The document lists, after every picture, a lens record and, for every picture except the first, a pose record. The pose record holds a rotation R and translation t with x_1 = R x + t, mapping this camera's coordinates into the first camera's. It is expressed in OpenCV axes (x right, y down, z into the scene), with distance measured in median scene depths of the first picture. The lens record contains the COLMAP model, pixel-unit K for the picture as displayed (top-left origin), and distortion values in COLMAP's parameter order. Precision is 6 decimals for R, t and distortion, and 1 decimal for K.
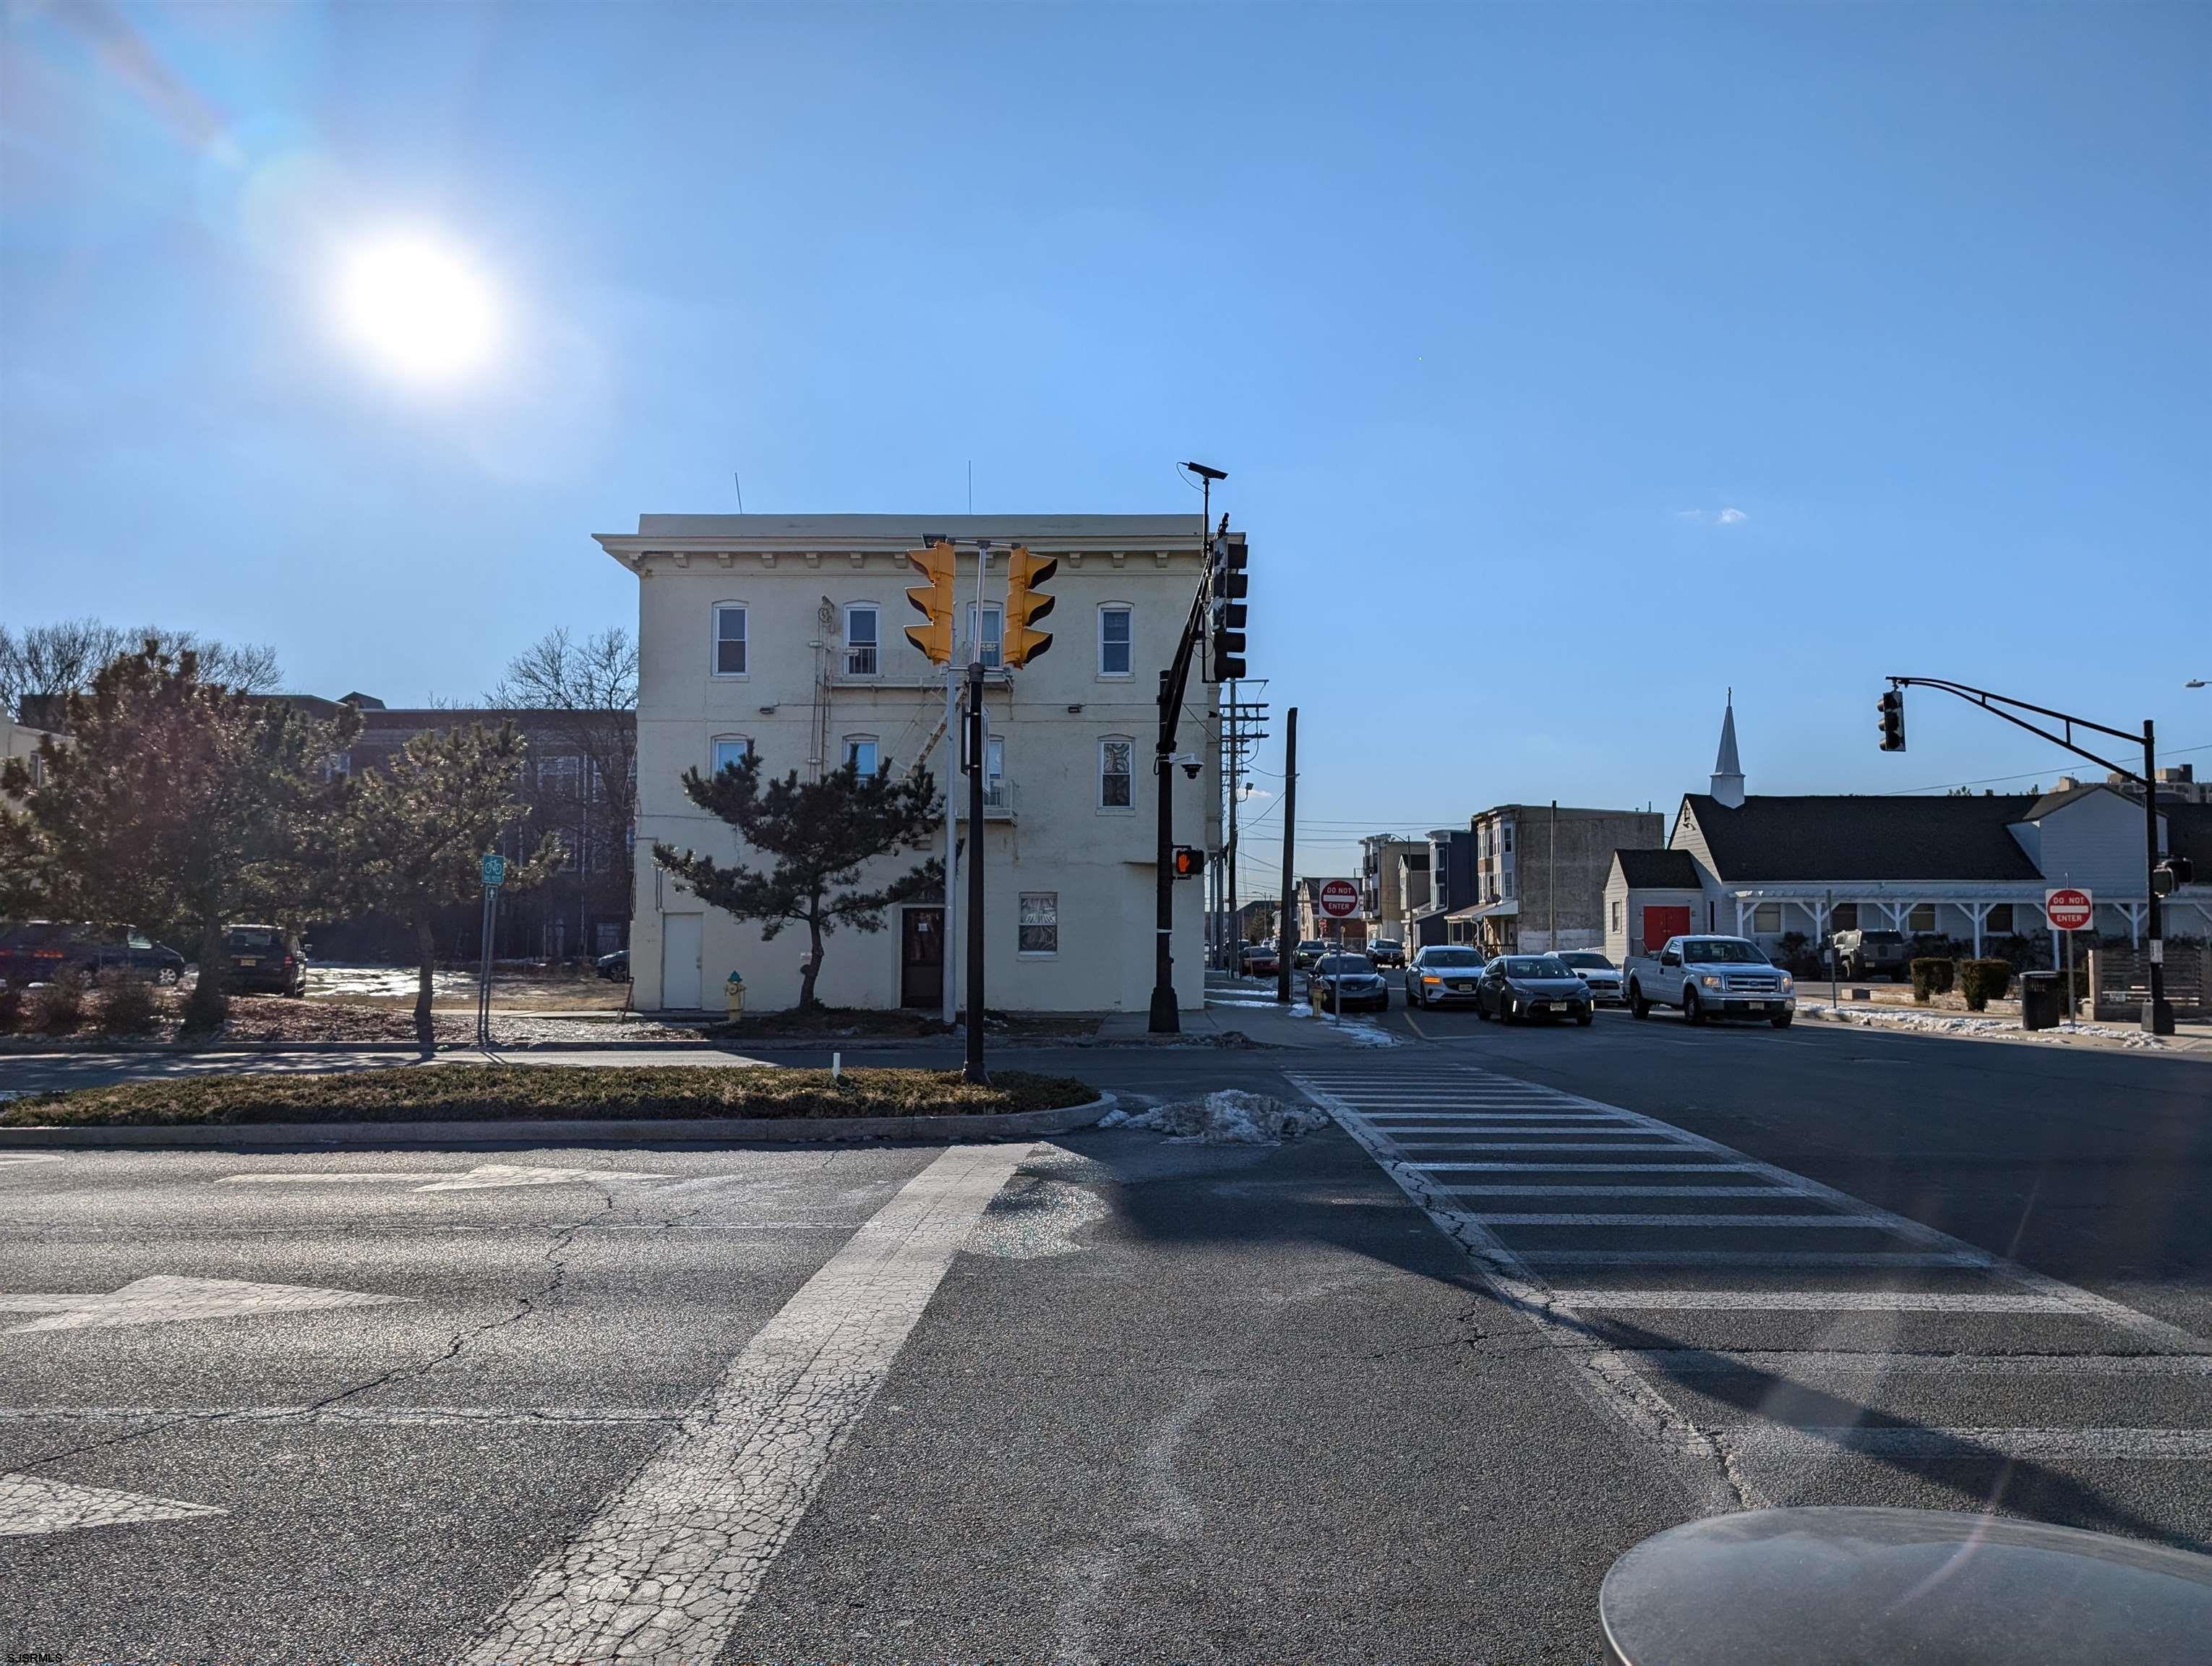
lens RADIAL K [[1552.8, 0, 1106.0], [0, 1552.8, 833.0], [0, 0, 1]] dist [0.116819, -0.309107]
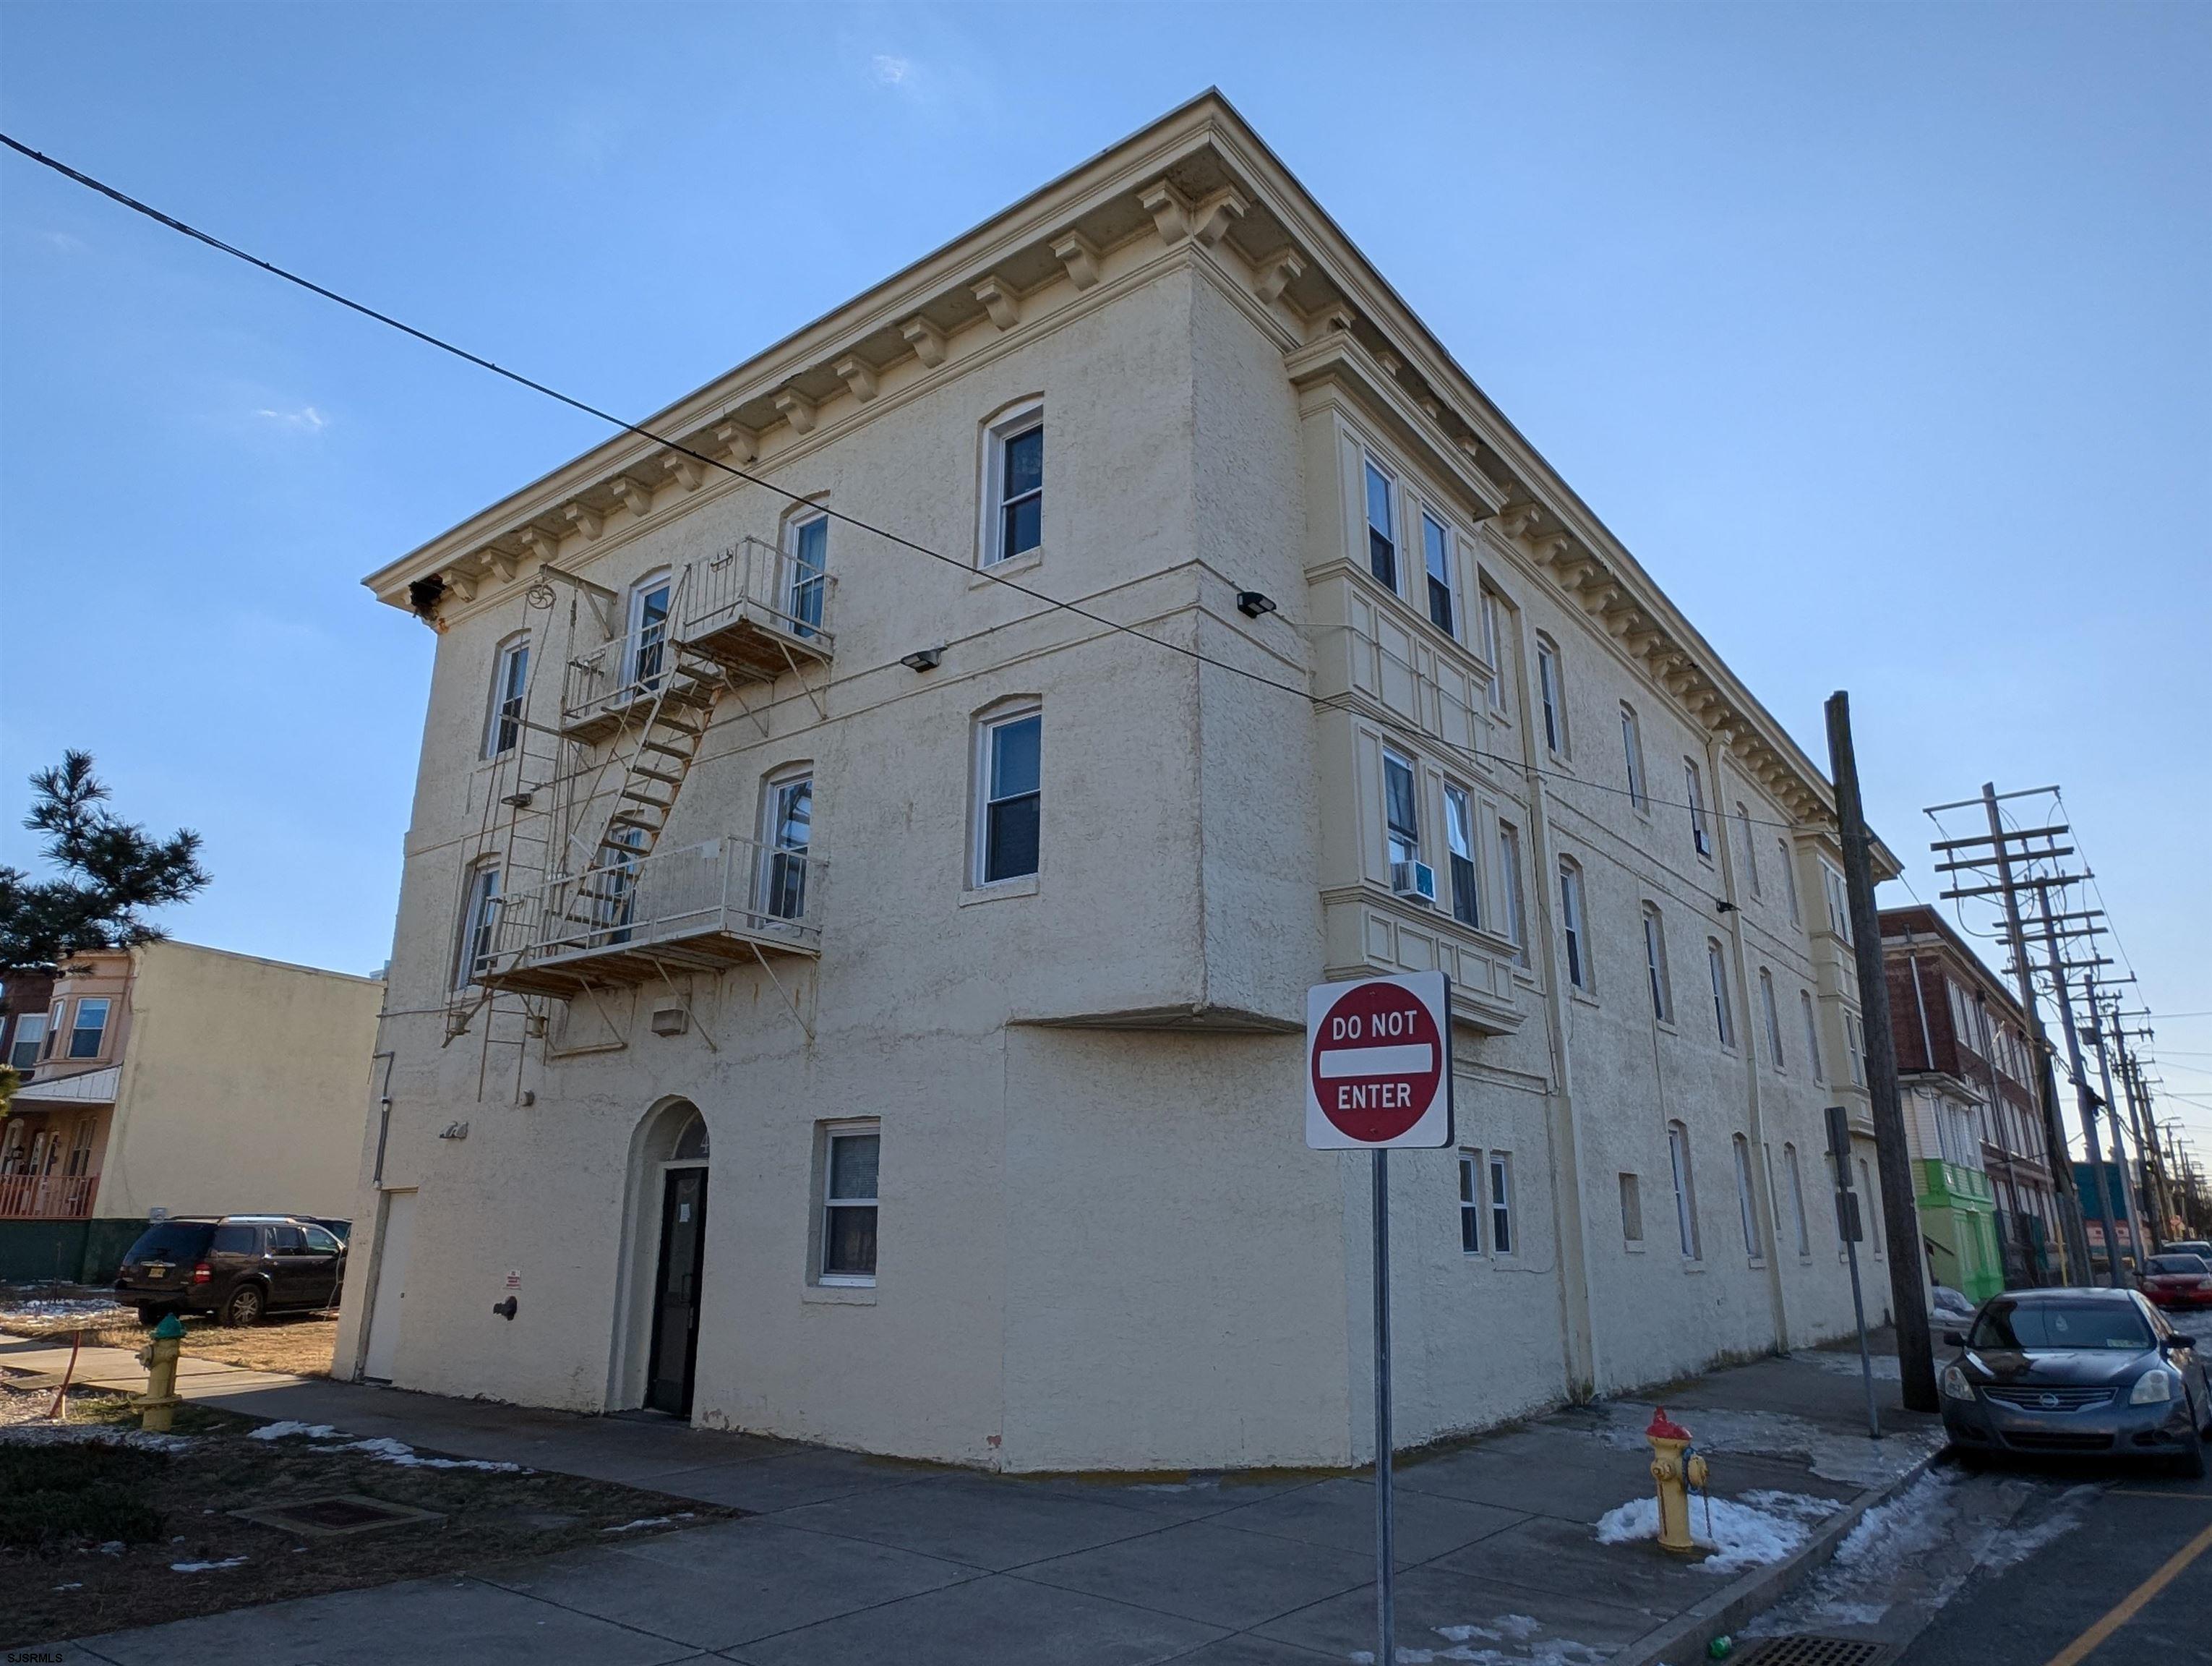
lens RADIAL K [[1378.2, 0, 1101.8], [0, 1378.2, 815.3], [0, 0, 1]] dist [0.010309, -0.003995]
pose [[0.804322, -0.172514, -0.568600, 0.222505], [0.039044, 0.970202, -0.239131, 0.050158], [0.592910, 0.170138, 0.787090, 0.755765]]
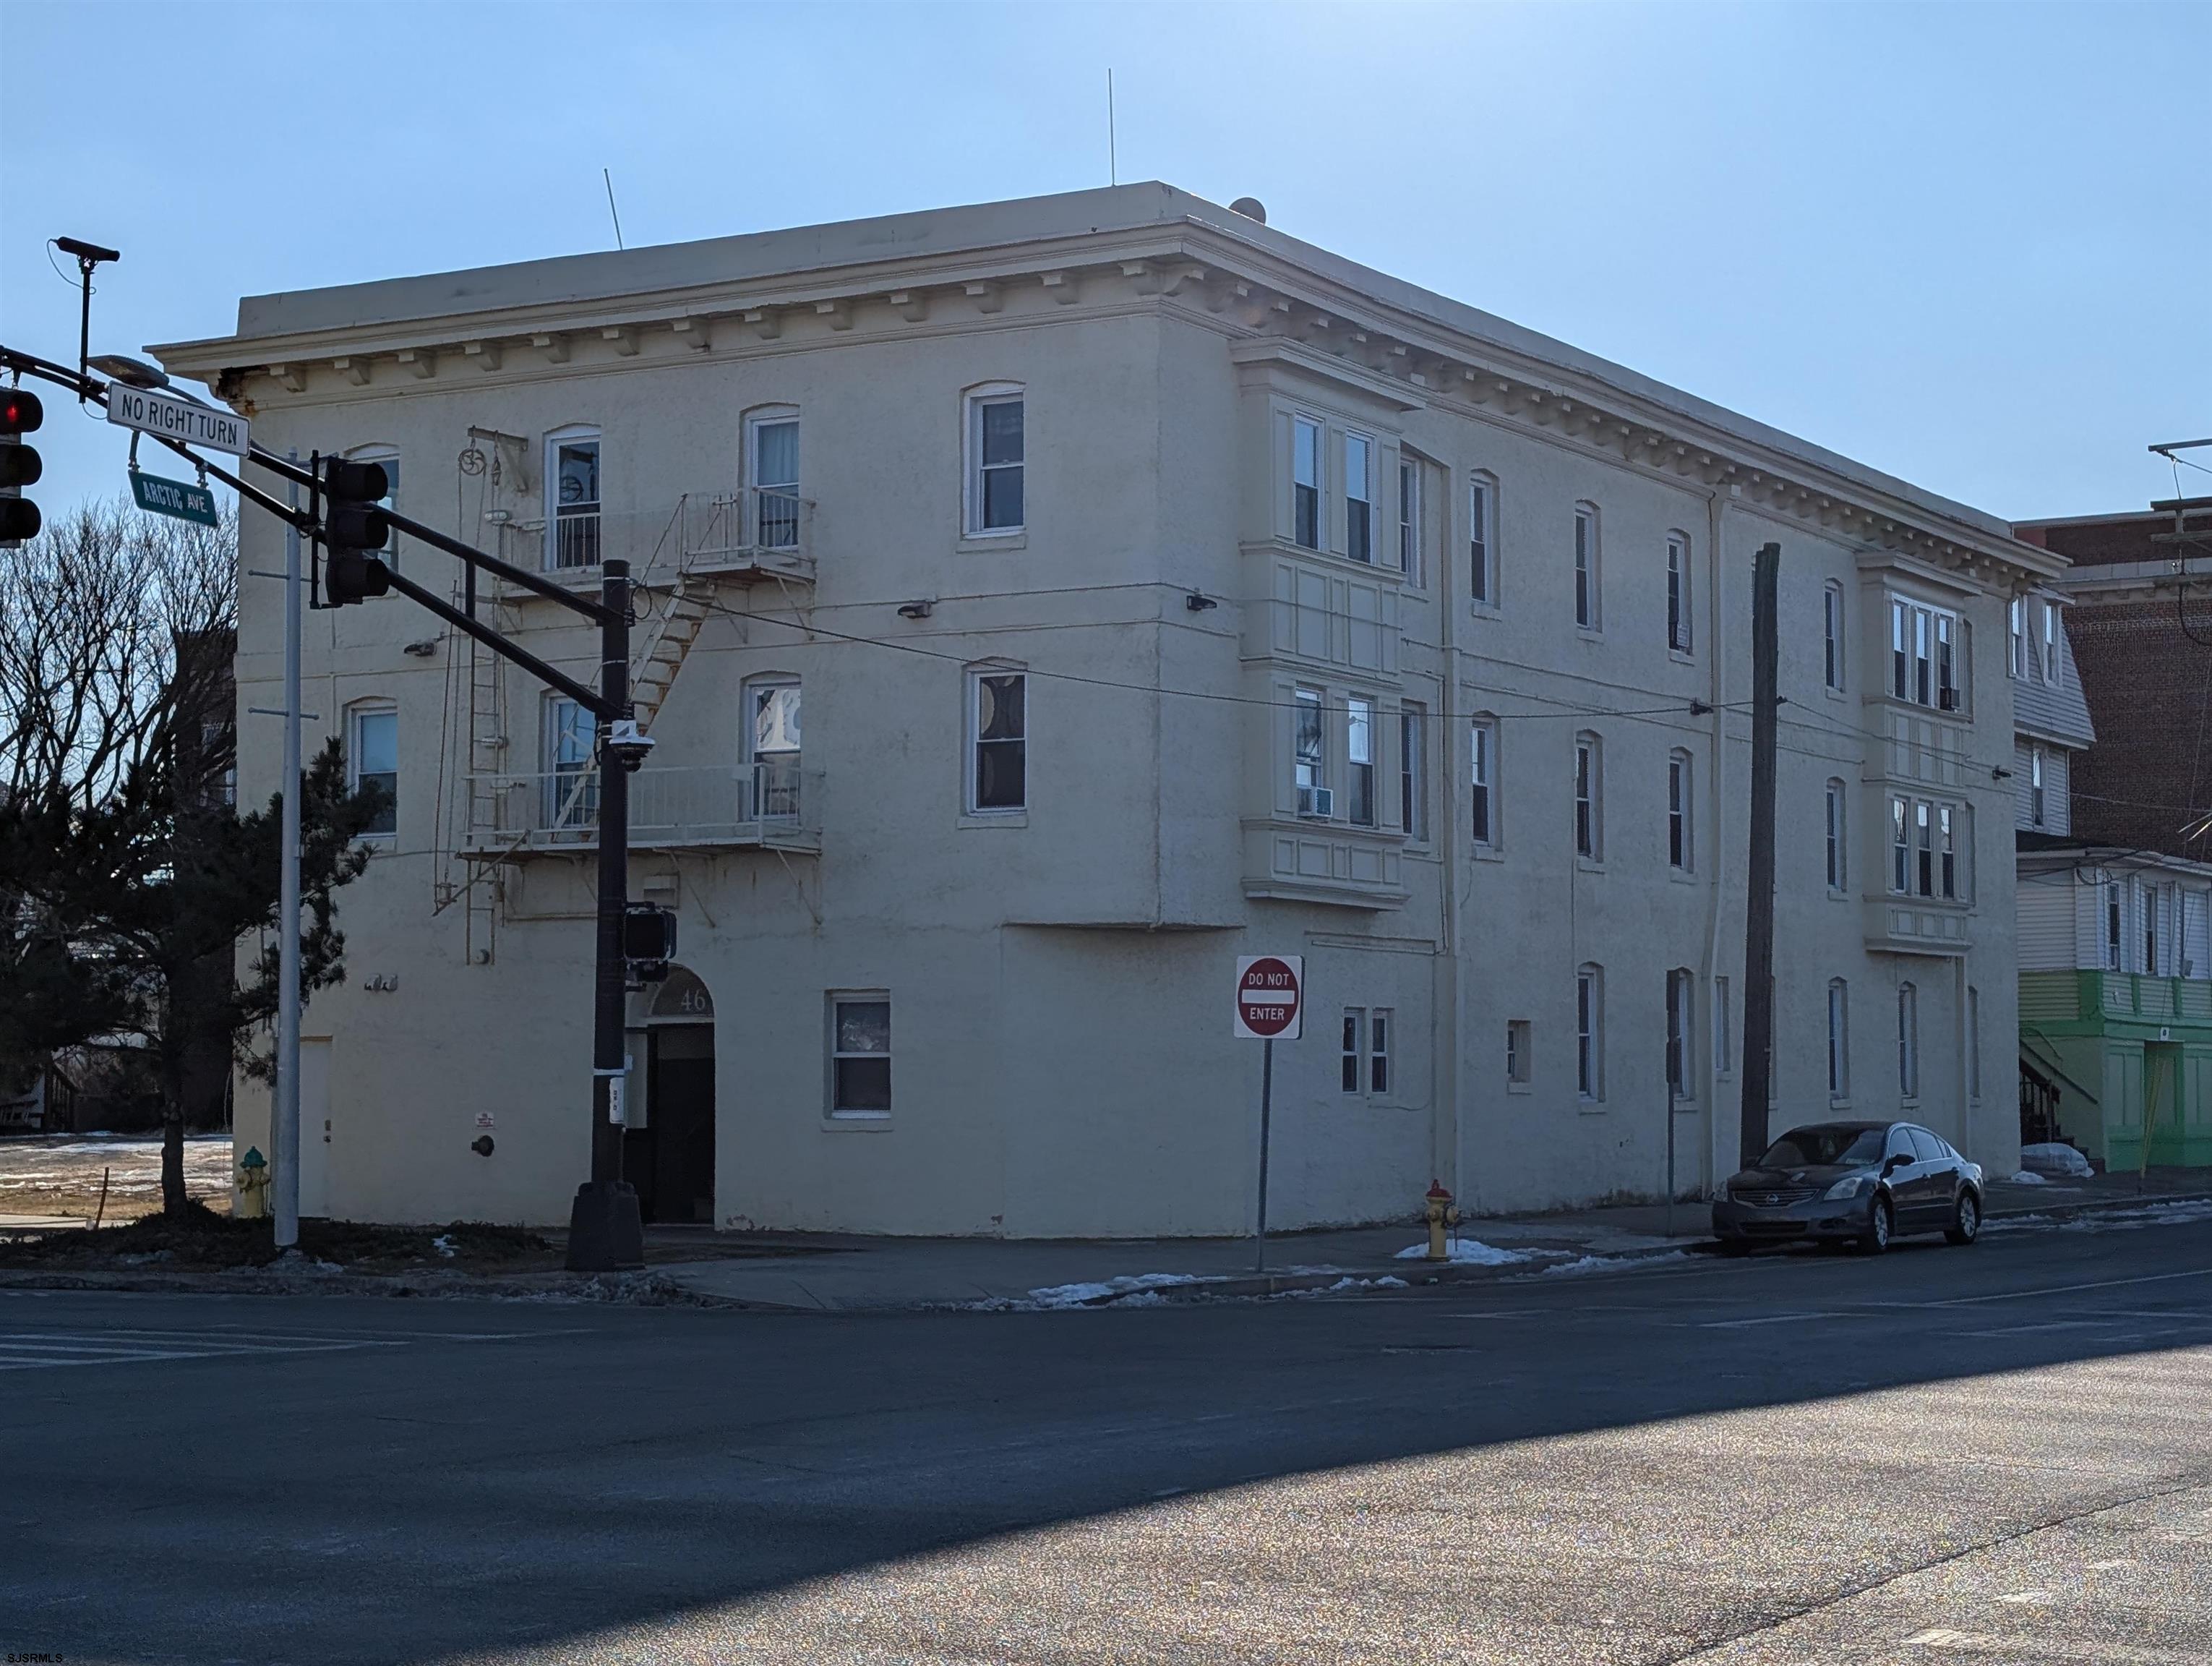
lens RADIAL K [[3820.2, 0, 1103.6], [0, 3820.2, 804.2], [0, 0, 1]] dist [0.217771, -0.956423]
pose [[0.876278, -0.036917, -0.480389, 0.611803], [0.034892, 0.999305, -0.013147, -0.001862], [0.480540, -0.005242, 0.876957, -0.021713]]
